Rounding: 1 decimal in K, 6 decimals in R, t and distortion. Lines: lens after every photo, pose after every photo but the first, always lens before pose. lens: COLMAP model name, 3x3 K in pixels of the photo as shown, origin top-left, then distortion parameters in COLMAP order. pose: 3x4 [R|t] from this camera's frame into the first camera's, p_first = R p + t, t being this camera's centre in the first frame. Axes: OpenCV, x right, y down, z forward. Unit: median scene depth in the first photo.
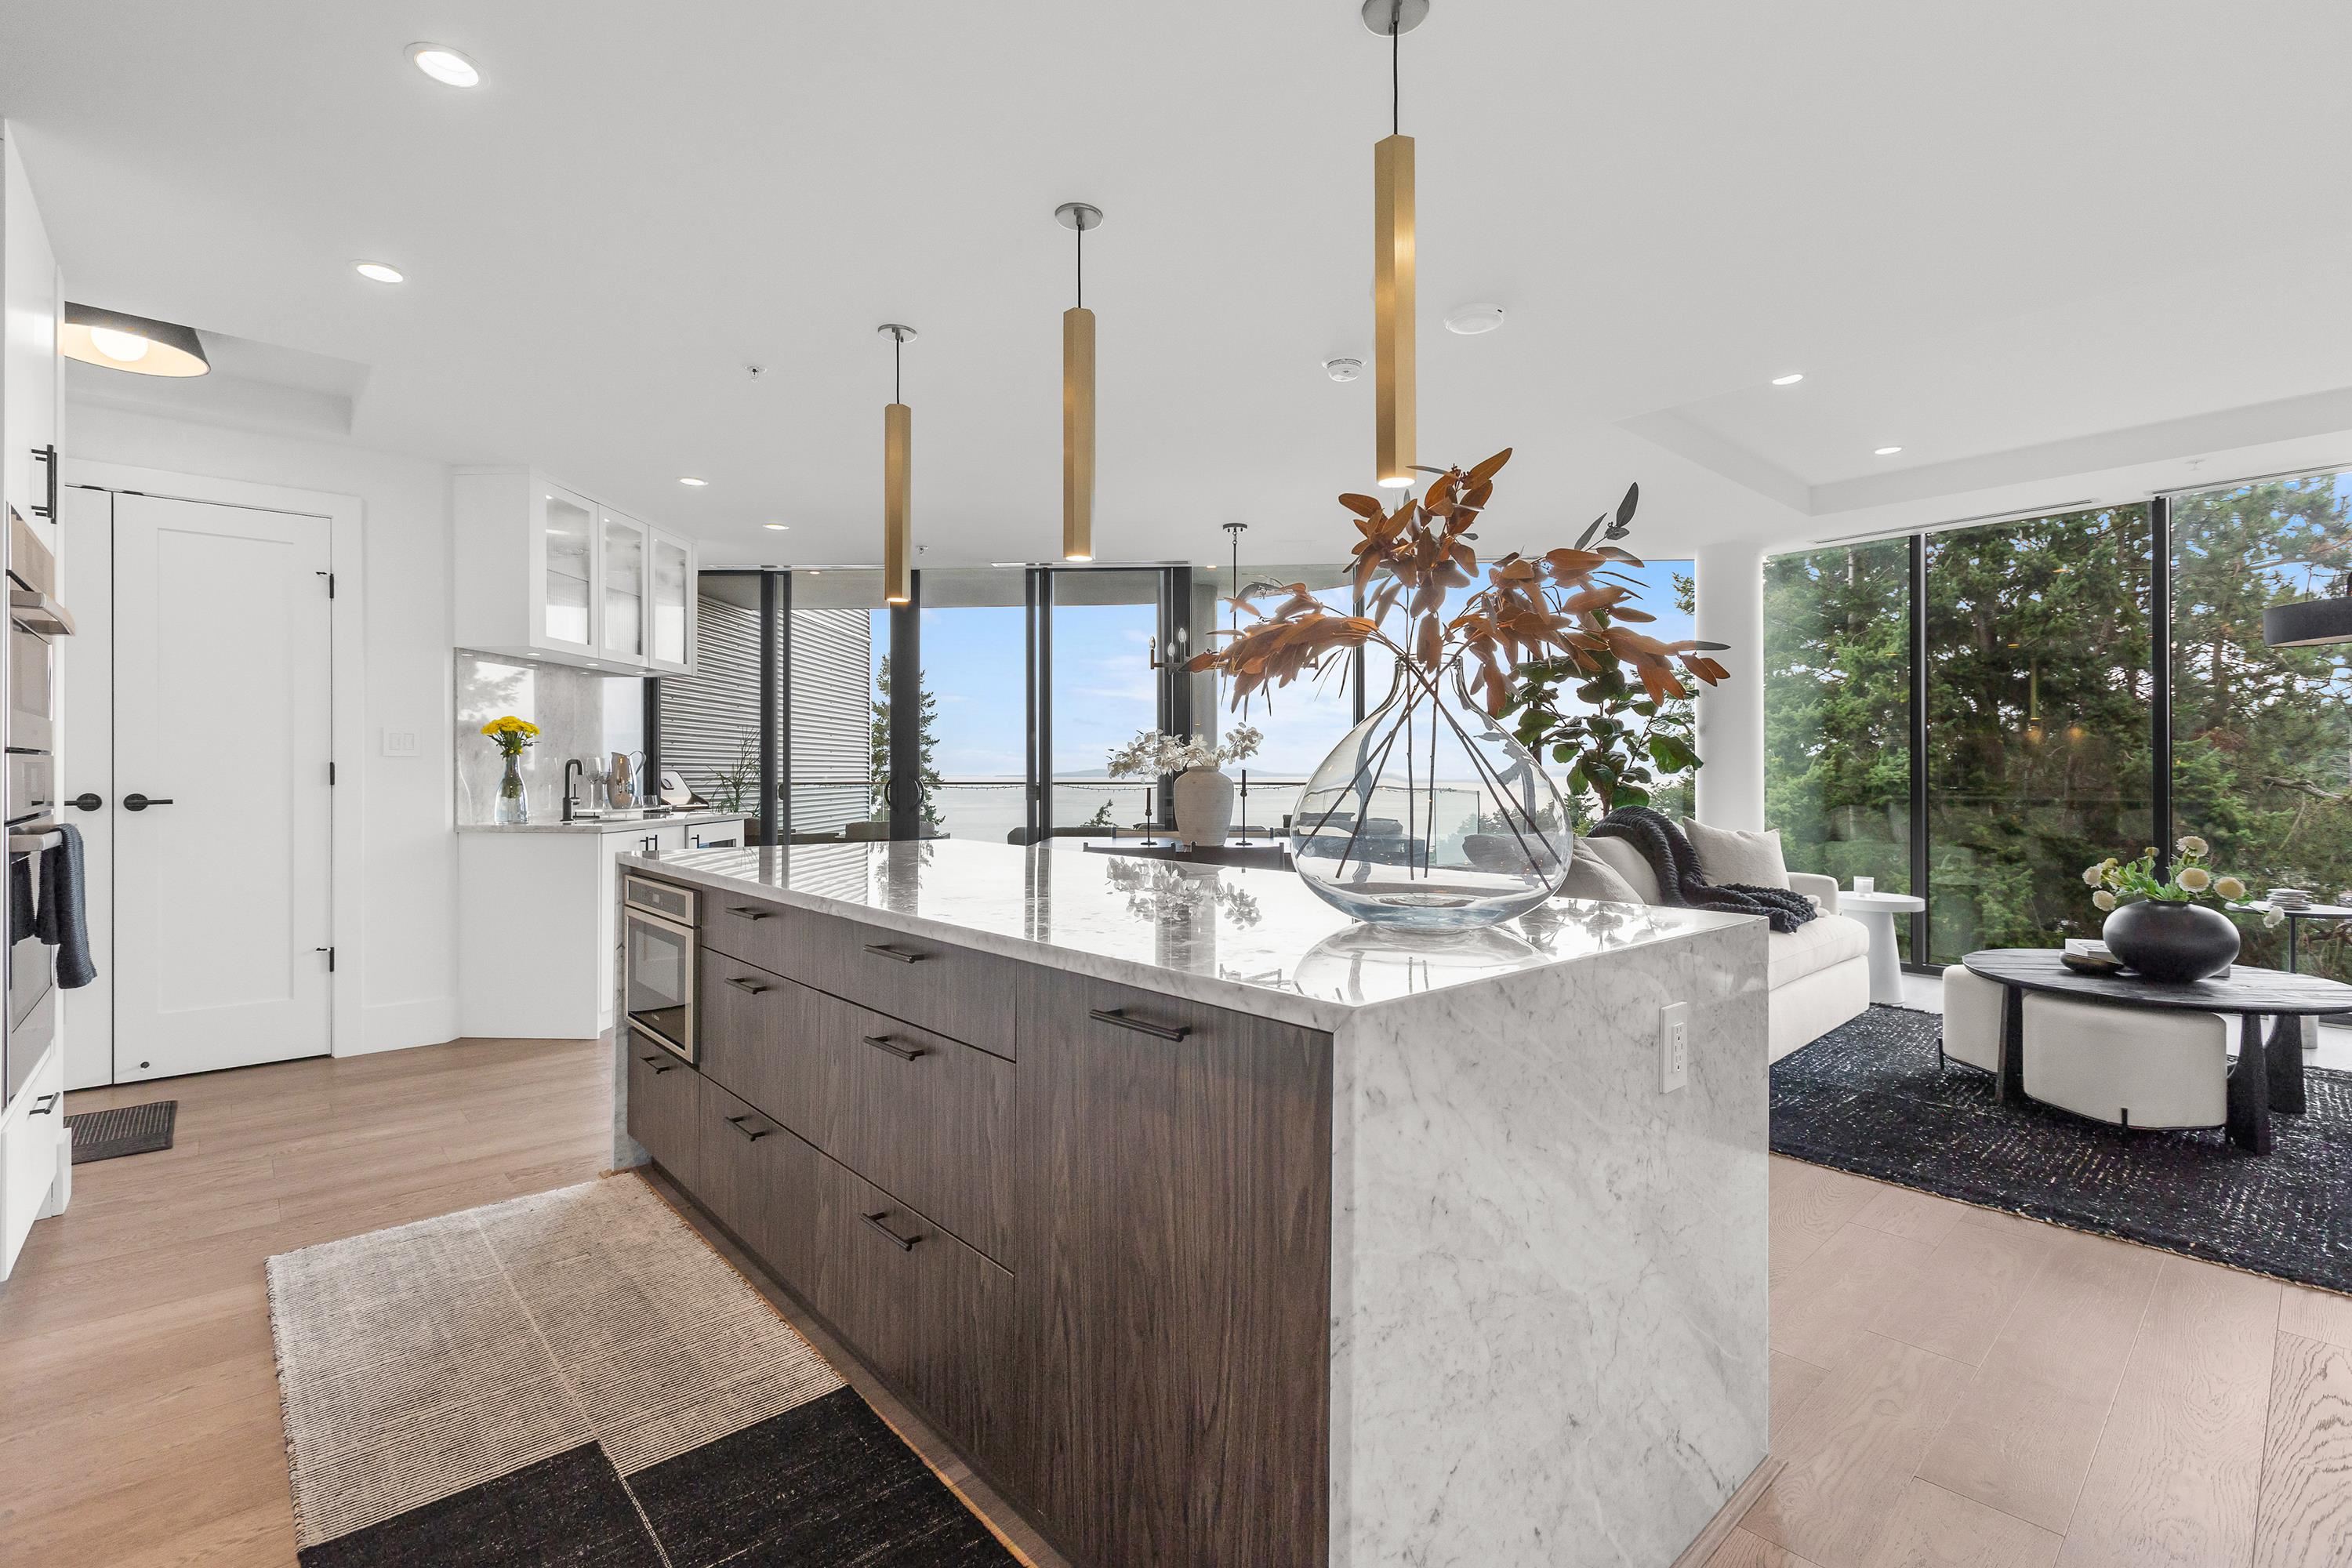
lens RADIAL K [[1043.2, 0, 1193.4], [0, 1043.2, 774.4], [0, 0, 1]] dist [0.001891, -0.000124]
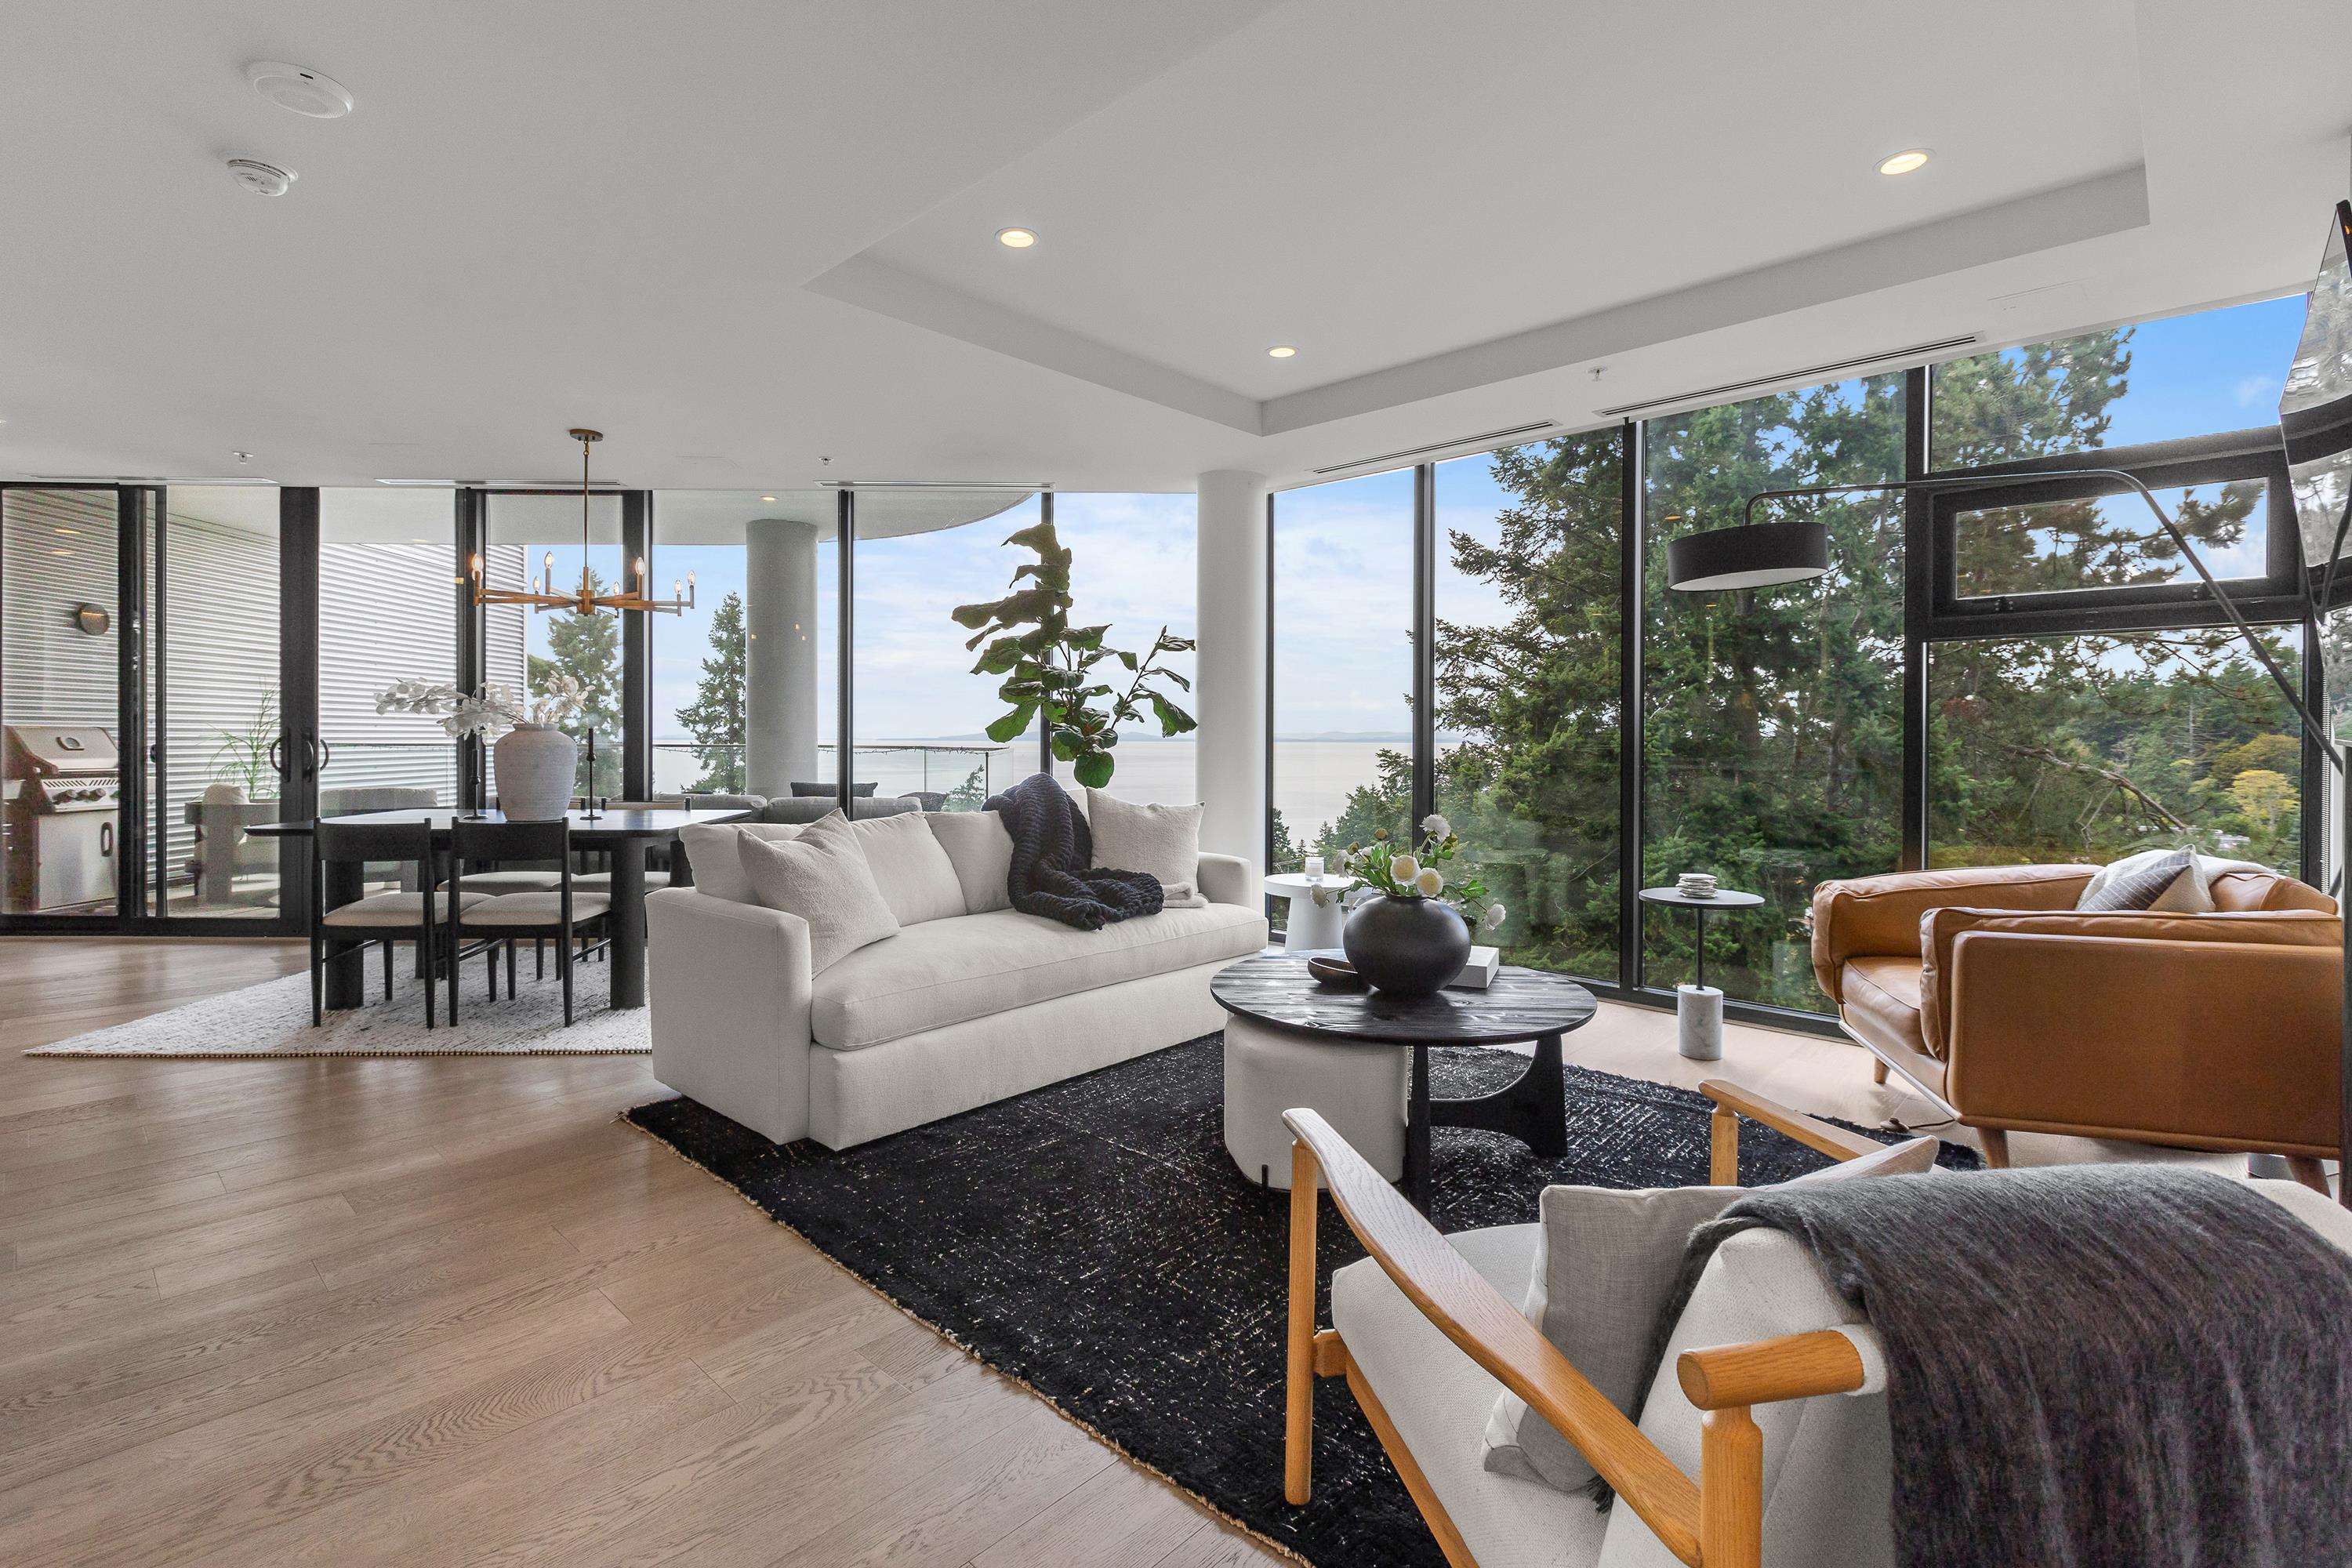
lens RADIAL K [[1043.2, 0, 1142.1], [0, 1043.2, 776.2], [0, 0, 1]] dist [0.001891, -0.000124]
pose [[0.998654, 0.002787, 0.051792, 0.450411], [-0.004638, 0.999353, 0.035659, 0.001447], [-0.051659, -0.035852, 0.998021, 0.141415]]
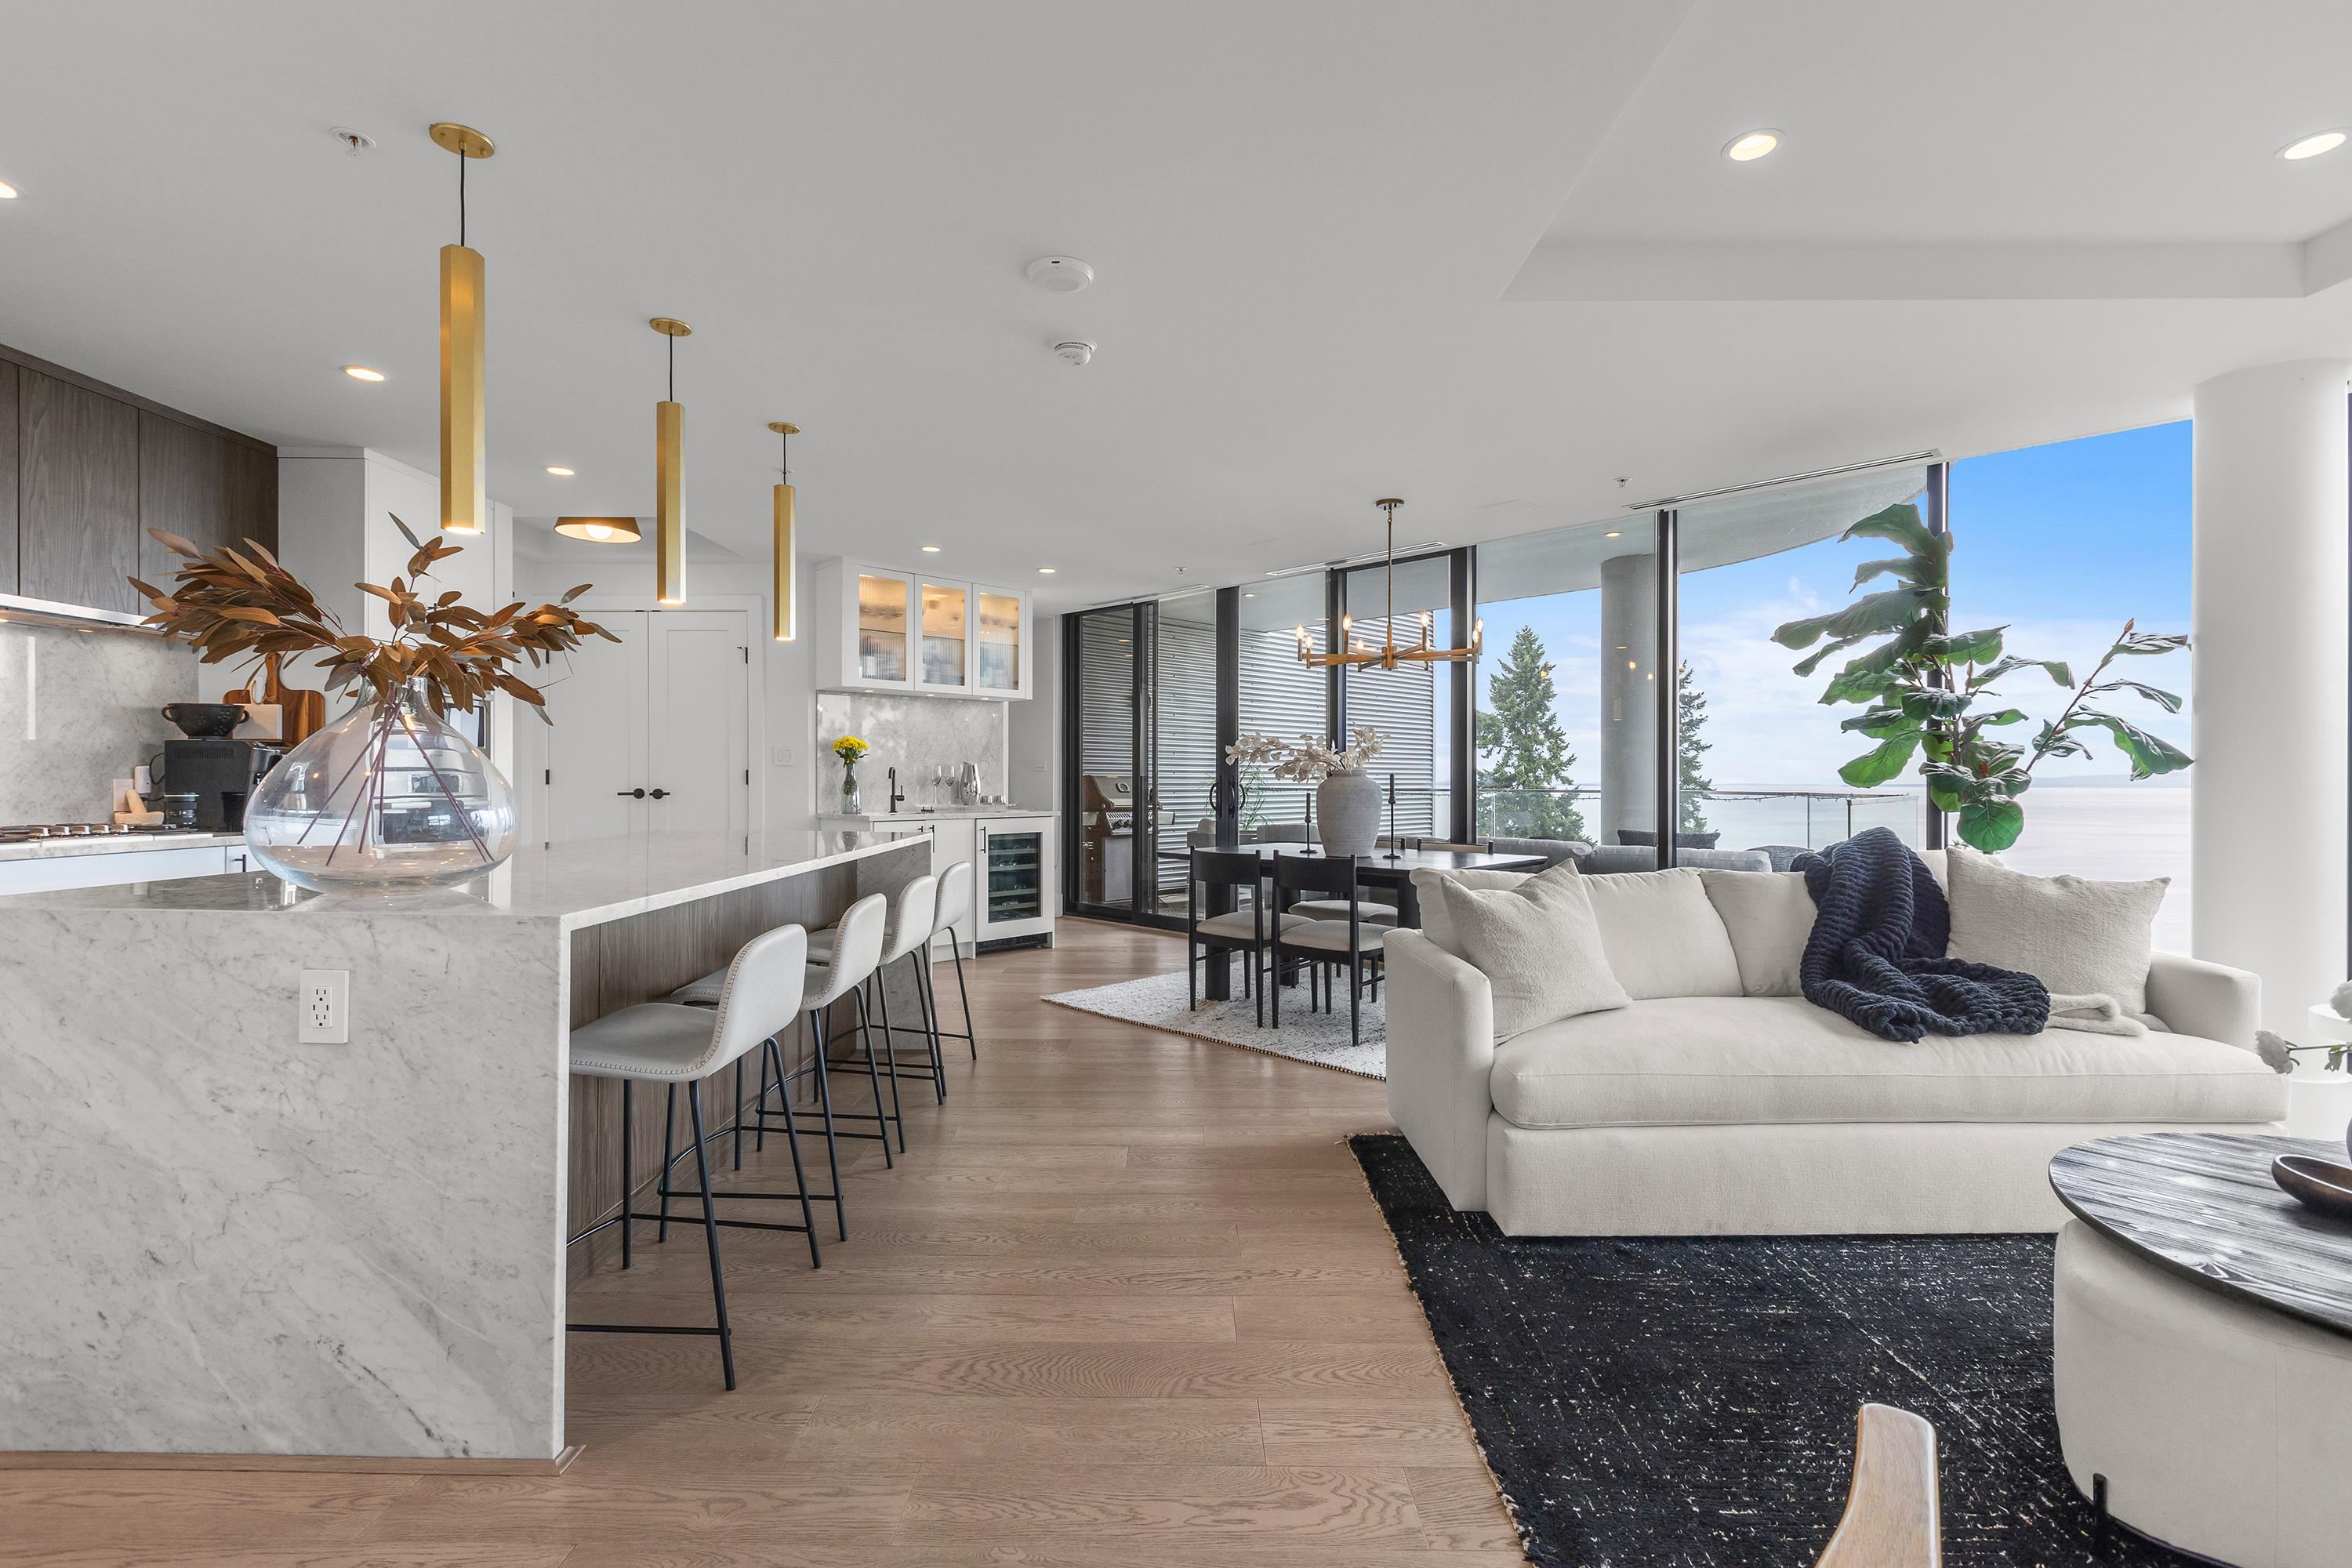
lens RADIAL K [[1043.2, 0, 1201.1], [0, 1043.2, 799.2], [0, 0, 1]] dist [0.001891, -0.000124]
pose [[0.738909, 0.013749, -0.673665, 0.537531], [-0.003522, 0.999857, 0.016543, 0.002928], [0.673796, -0.009851, 0.738852, 0.222416]]
